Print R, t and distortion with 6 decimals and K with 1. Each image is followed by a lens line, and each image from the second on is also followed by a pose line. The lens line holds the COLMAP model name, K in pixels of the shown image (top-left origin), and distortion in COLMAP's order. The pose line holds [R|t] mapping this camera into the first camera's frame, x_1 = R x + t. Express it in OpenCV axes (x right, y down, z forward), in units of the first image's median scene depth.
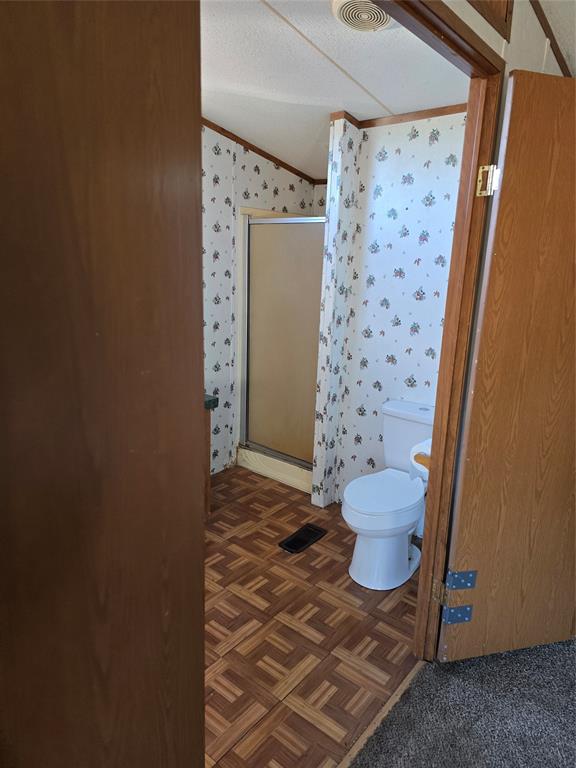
lens RADIAL K [[520.3, 0, 290.2], [0, 520.3, 397.5], [0, 0, 1]] dist [0.081527, -0.079484]
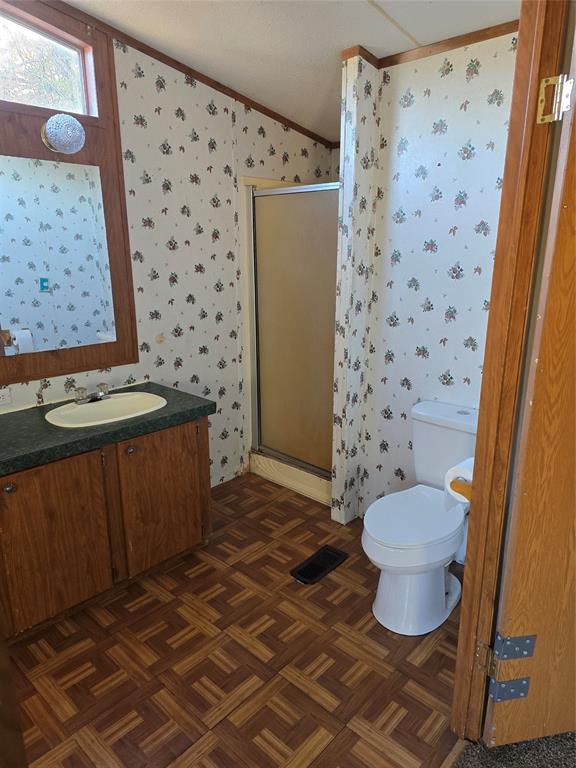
lens RADIAL K [[520.3, 0, 290.2], [0, 520.3, 397.5], [0, 0, 1]] dist [0.081527, -0.079484]
pose [[0.997444, -0.015577, -0.069729, 0.044293], [0.017438, 0.999505, 0.026170, -0.028043], [0.069287, -0.027319, 0.997223, 0.165763]]
